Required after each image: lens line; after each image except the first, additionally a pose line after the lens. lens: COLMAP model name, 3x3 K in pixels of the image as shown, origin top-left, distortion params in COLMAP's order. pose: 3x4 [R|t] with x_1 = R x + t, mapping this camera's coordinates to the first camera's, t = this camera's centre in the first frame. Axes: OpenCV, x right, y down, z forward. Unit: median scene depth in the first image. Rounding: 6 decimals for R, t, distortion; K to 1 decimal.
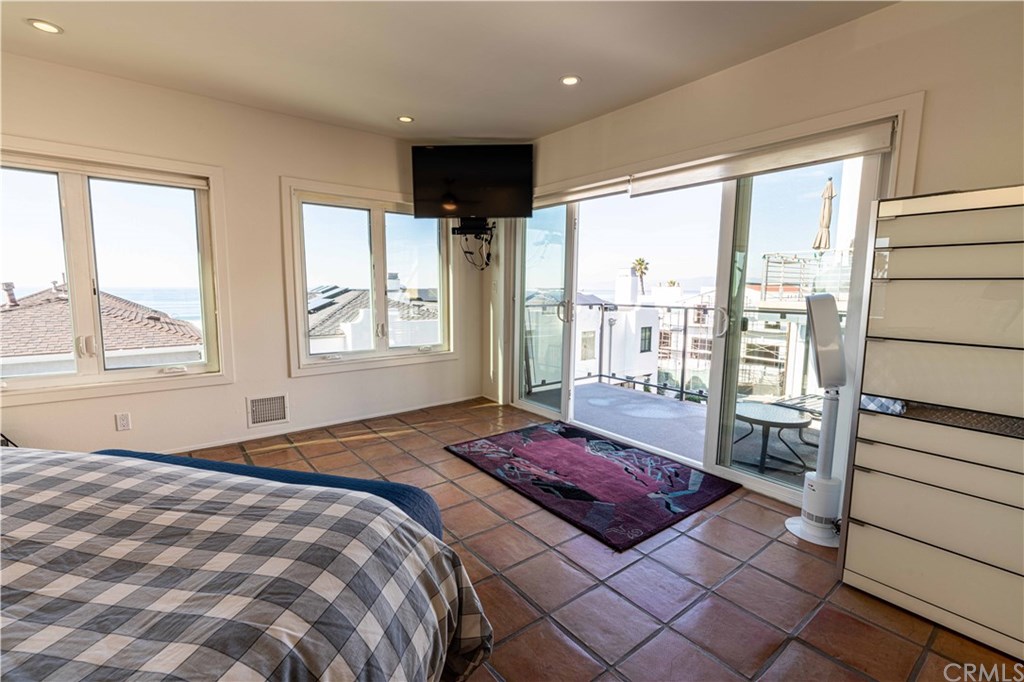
lens RADIAL K [[460.7, 0, 505.9], [0, 460.7, 341.2], [0, 0, 1]] dist [-0.010197, 0.002115]
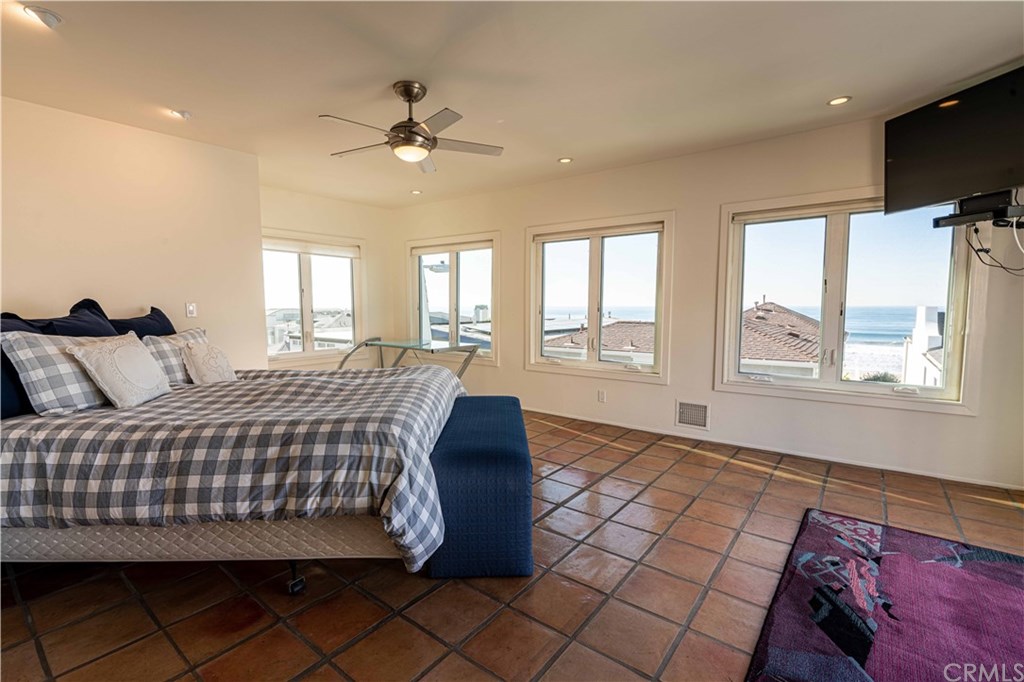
lens RADIAL K [[460.7, 0, 505.4], [0, 460.7, 341.8], [0, 0, 1]] dist [-0.010197, 0.002115]
pose [[0.229998, 0.069150, -0.970731, 0.462488], [-0.107530, 0.993171, 0.045271, -0.030164], [0.967232, 0.093970, 0.235863, 0.273208]]
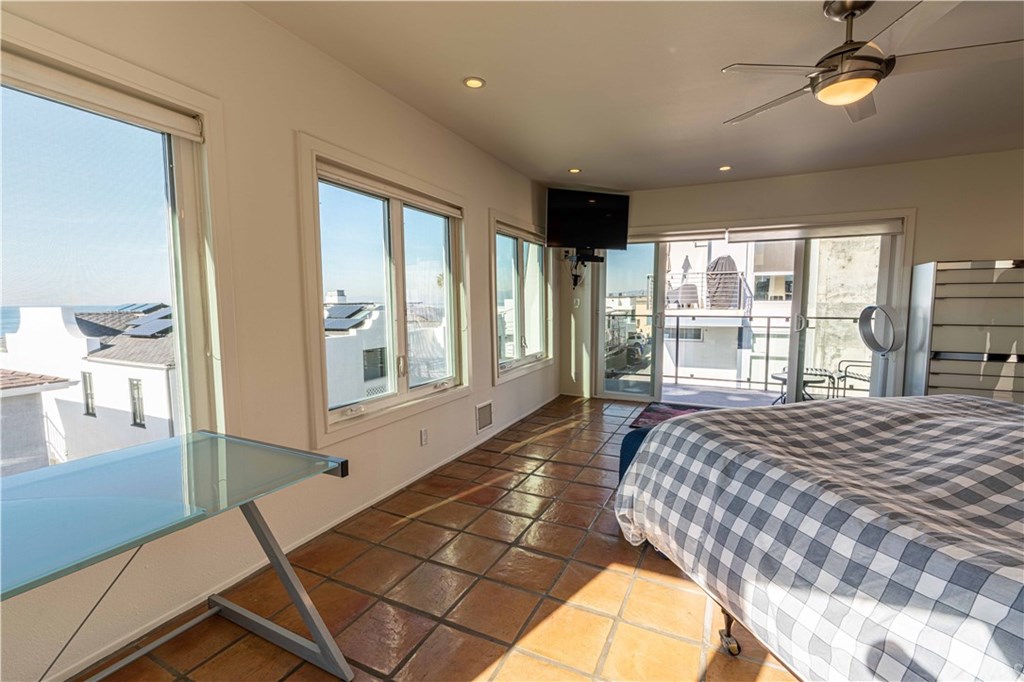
lens RADIAL K [[460.7, 0, 516.4], [0, 460.7, 343.5], [0, 0, 1]] dist [-0.010197, 0.002115]
pose [[0.895797, -0.051038, 0.441523, -0.932549], [0.062155, 0.998009, -0.010740, -0.009823], [-0.440095, 0.037063, 0.897186, -0.034520]]
